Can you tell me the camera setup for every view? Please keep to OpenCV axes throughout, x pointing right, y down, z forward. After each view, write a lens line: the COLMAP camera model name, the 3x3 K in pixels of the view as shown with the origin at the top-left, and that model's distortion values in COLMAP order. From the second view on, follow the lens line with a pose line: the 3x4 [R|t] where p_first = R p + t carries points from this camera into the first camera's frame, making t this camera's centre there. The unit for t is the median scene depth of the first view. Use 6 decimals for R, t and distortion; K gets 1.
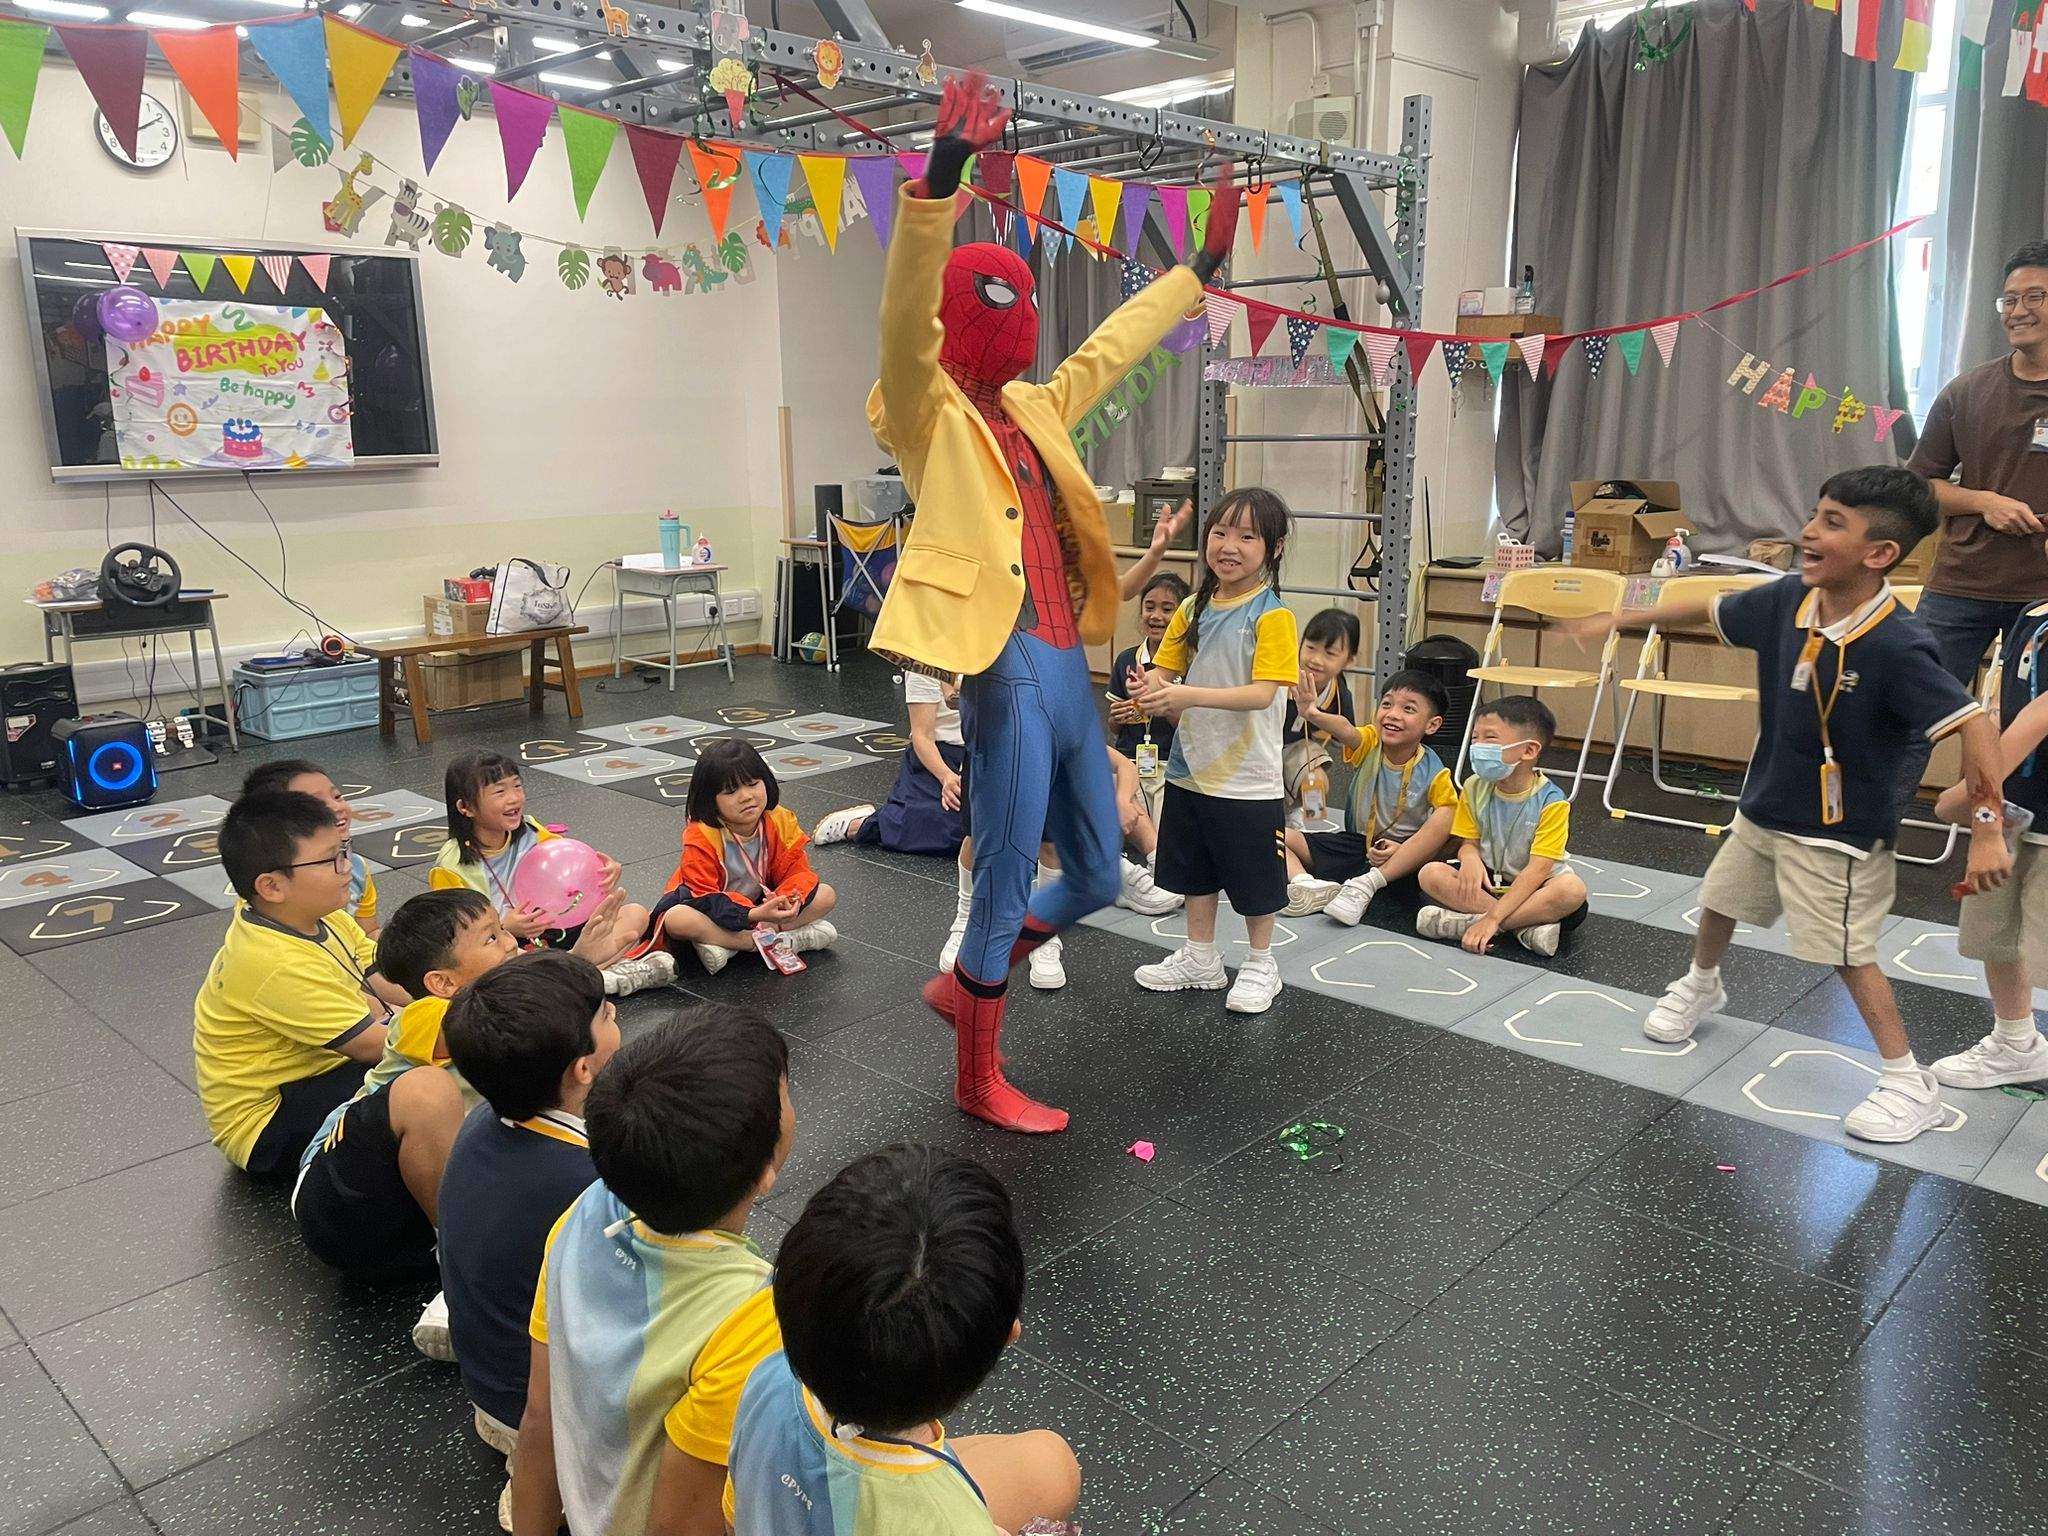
lens RADIAL K [[1526.4, 0, 1007.0], [0, 1526.4, 755.2], [0, 0, 1]] dist [0.081252, -0.104251]
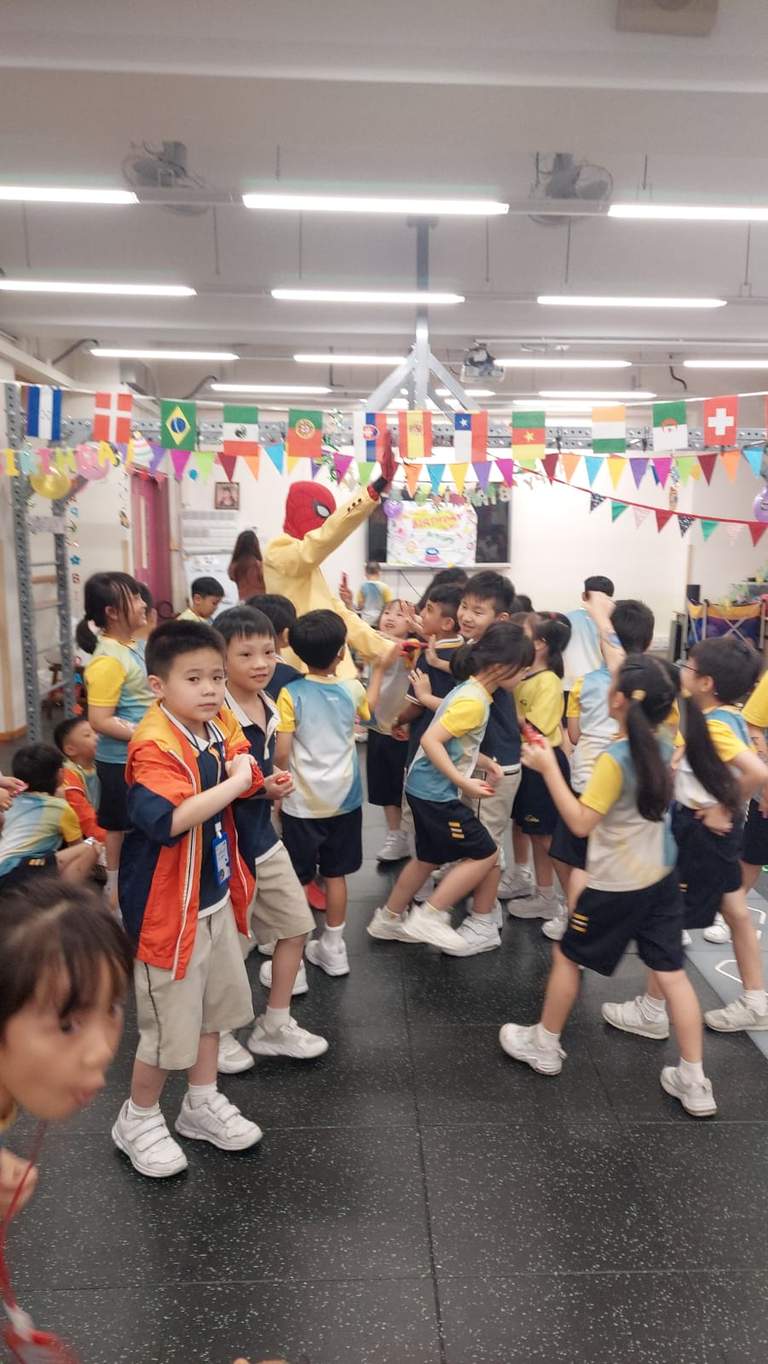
lens RADIAL K [[977.4, 0, 424.7], [0, 977.4, 694.0], [0, 0, 1]] dist [0.039368, -0.022722]
pose [[0.742845, 0.127743, -0.657163, 0.663311], [-0.168936, 0.985627, 0.000629, 0.025151], [0.647798, 0.110551, 0.753748, -0.220633]]
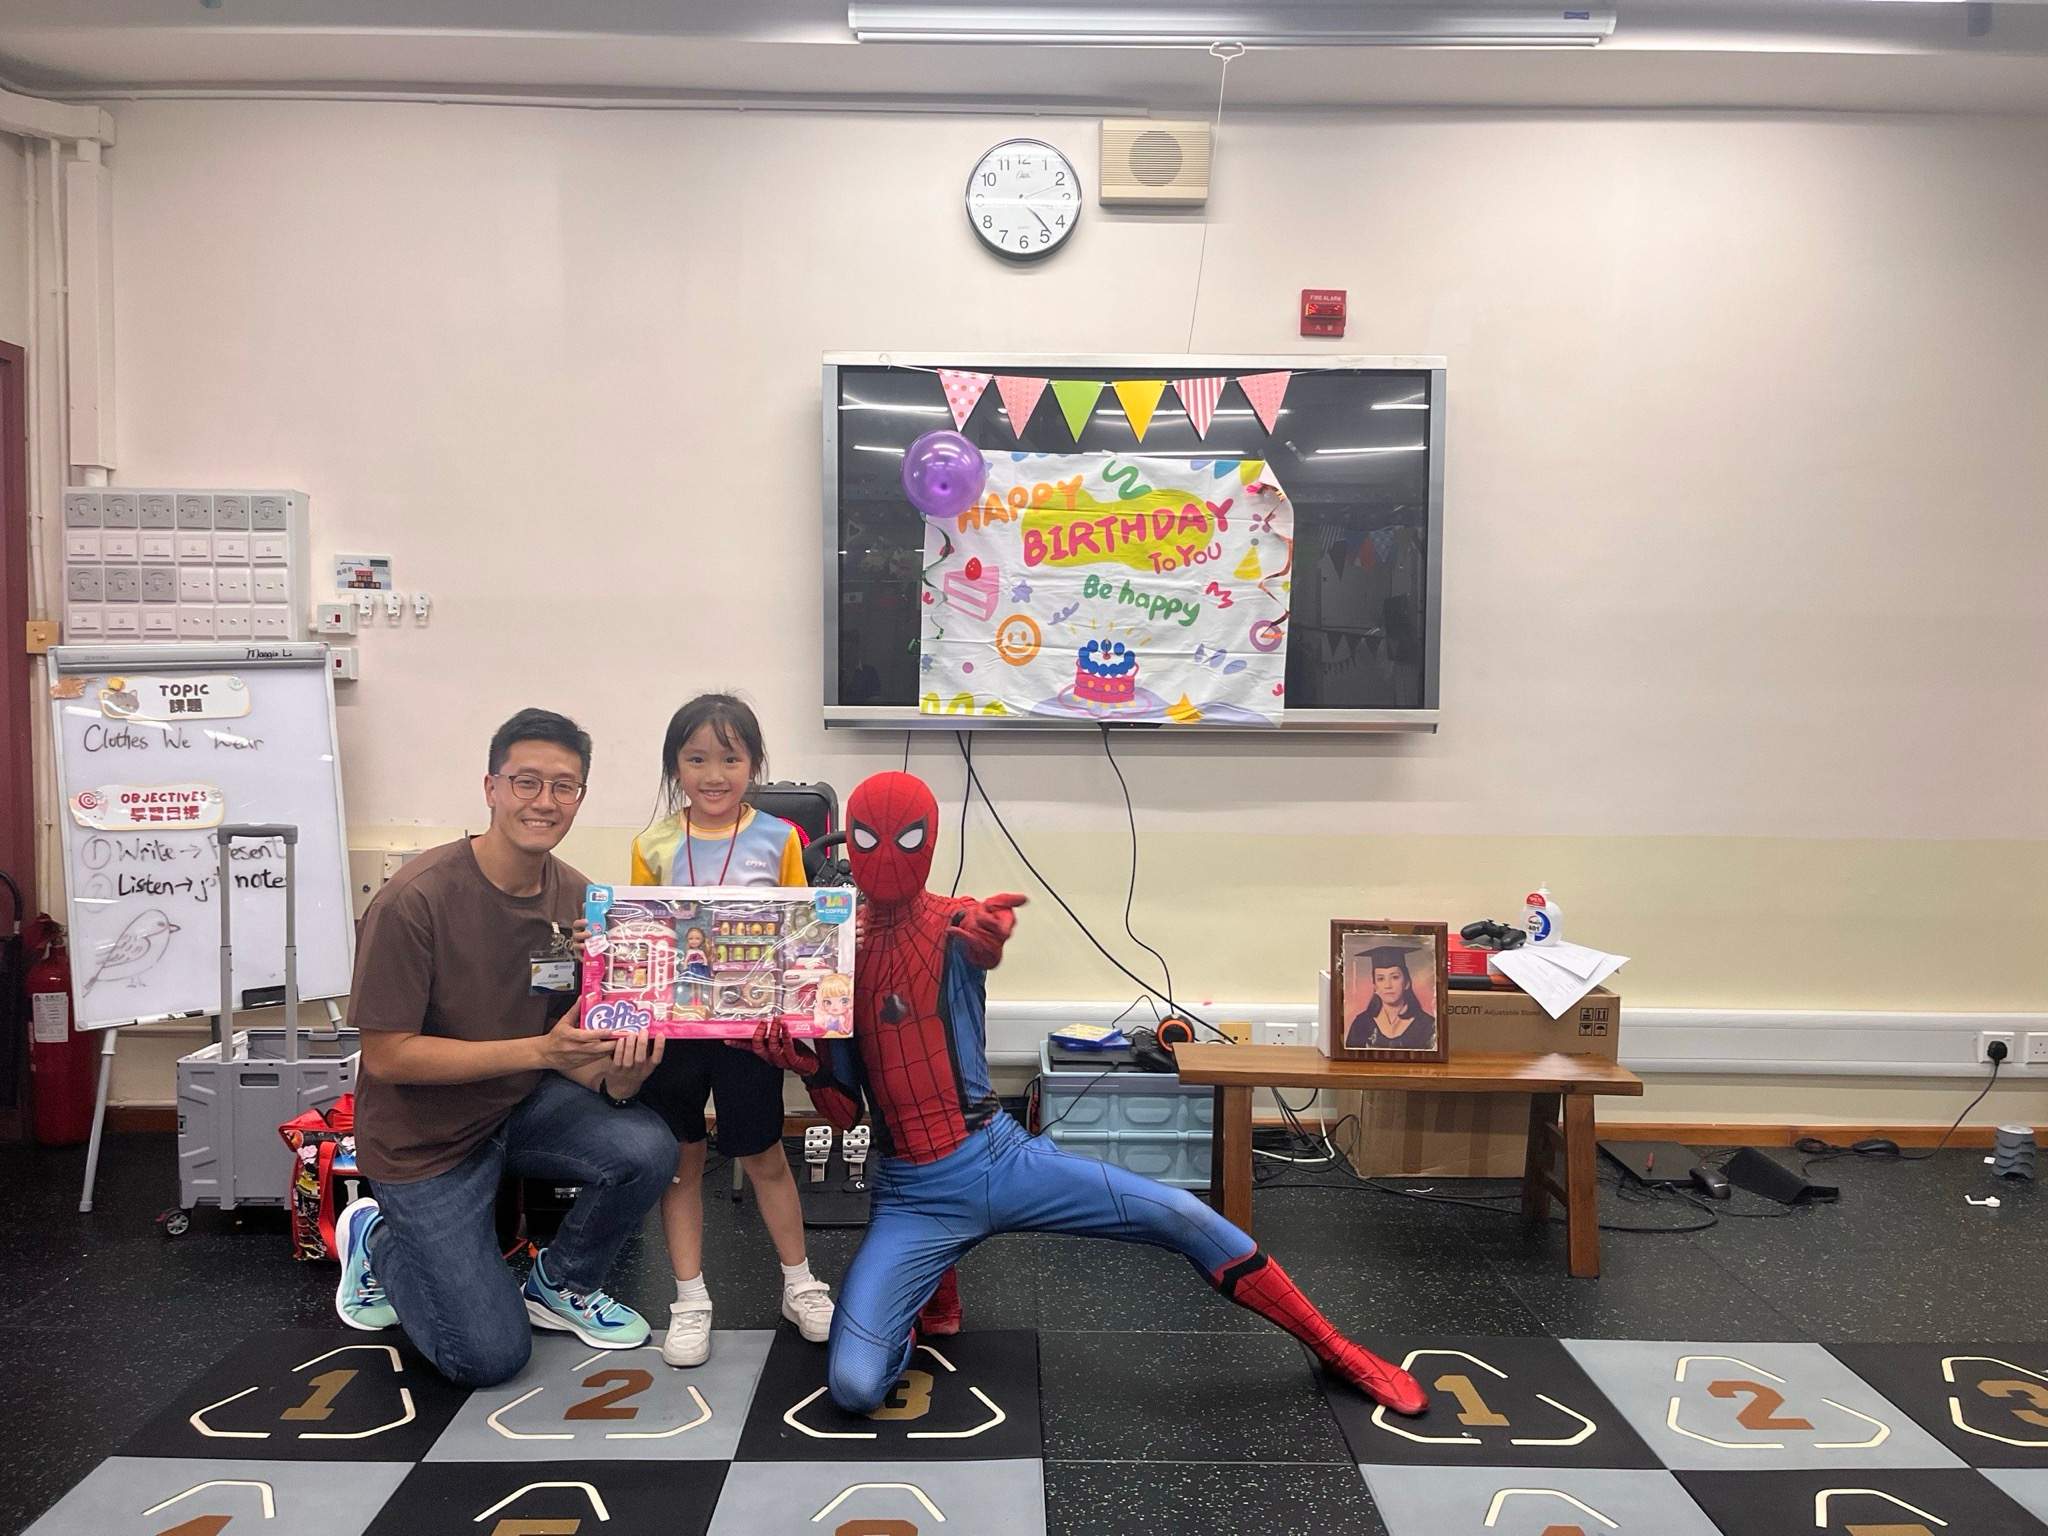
lens RADIAL K [[1526.4, 0, 1012.3], [0, 1526.4, 766.5], [0, 0, 1]] dist [0.081252, -0.104251]
pose [[0.696862, 0.064047, -0.714340, -0.099337], [-0.177289, 0.980478, -0.085042, -0.125773], [0.694948, 0.185907, 0.694612, 0.641413]]
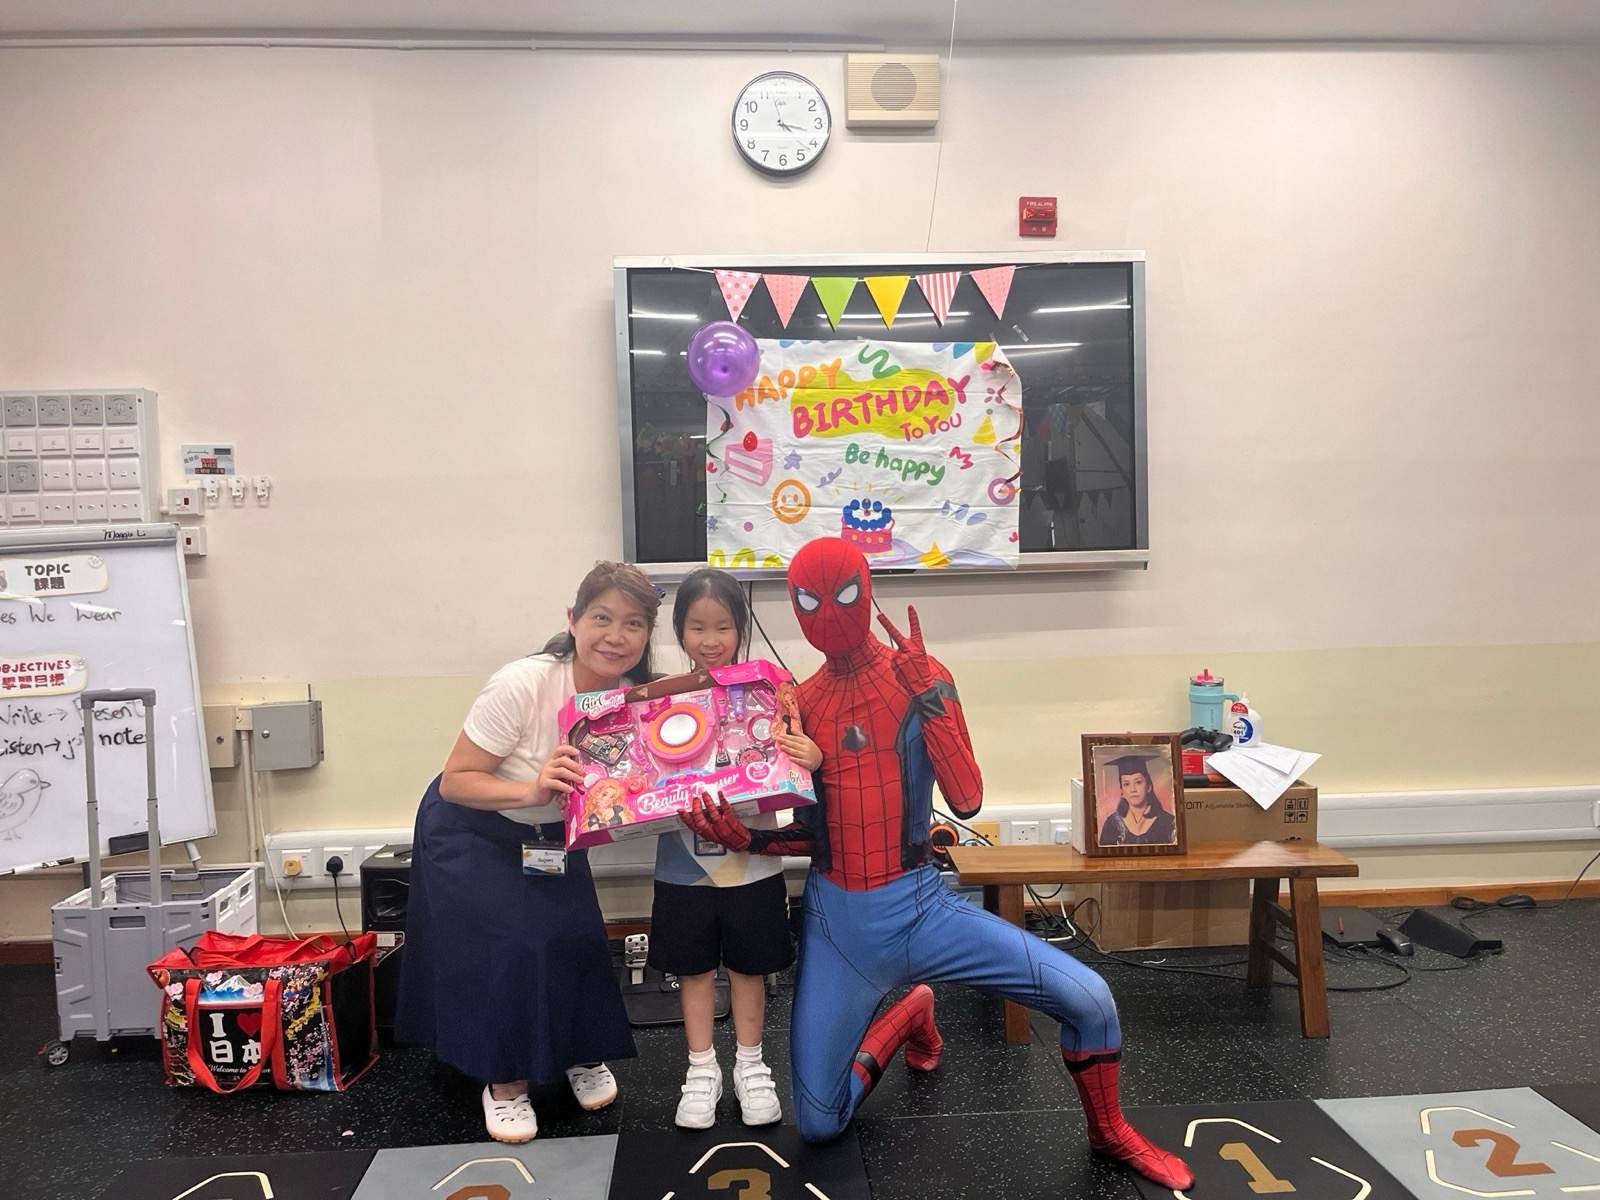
lens RADIAL K [[1192.5, 0, 799.7], [0, 1192.5, 593.4], [0, 0, 1]] dist [0.081252, -0.104251]
pose [[0.738042, 0.031215, -0.674032, -0.167126], [-0.136781, 0.985111, -0.104149, -0.129002], [0.660745, 0.169061, 0.731323, 0.665653]]
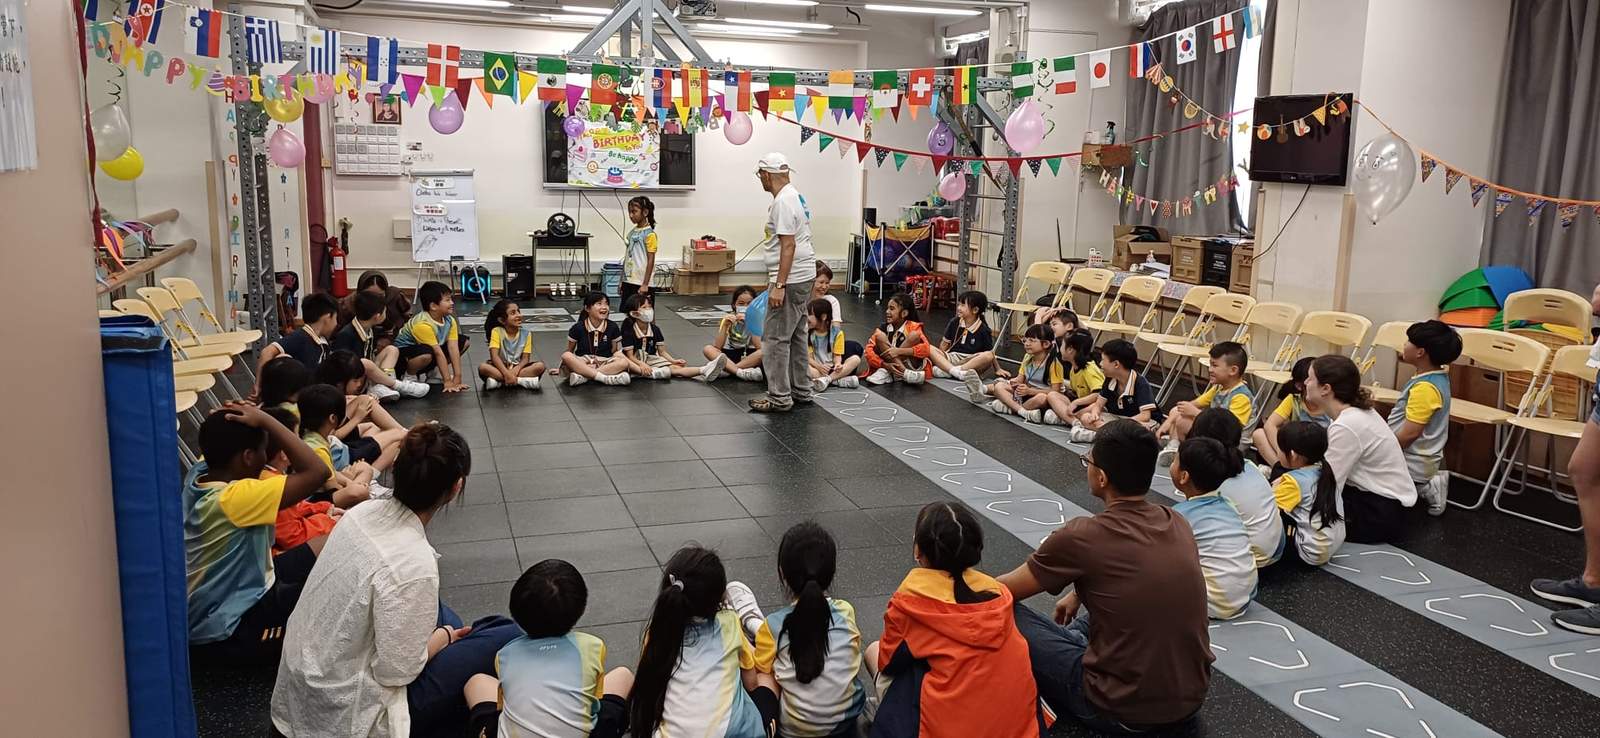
lens RADIAL K [[1189.3, 0, 842.0], [0, 1189.3, 362.8], [0, 0, 1]] dist [0.071626, -0.006206]
pose [[0.895373, 0.112852, -0.430779, 0.783831], [-0.134733, 0.990670, -0.020513, 0.093842], [0.424445, 0.076407, 0.902224, -0.621958]]
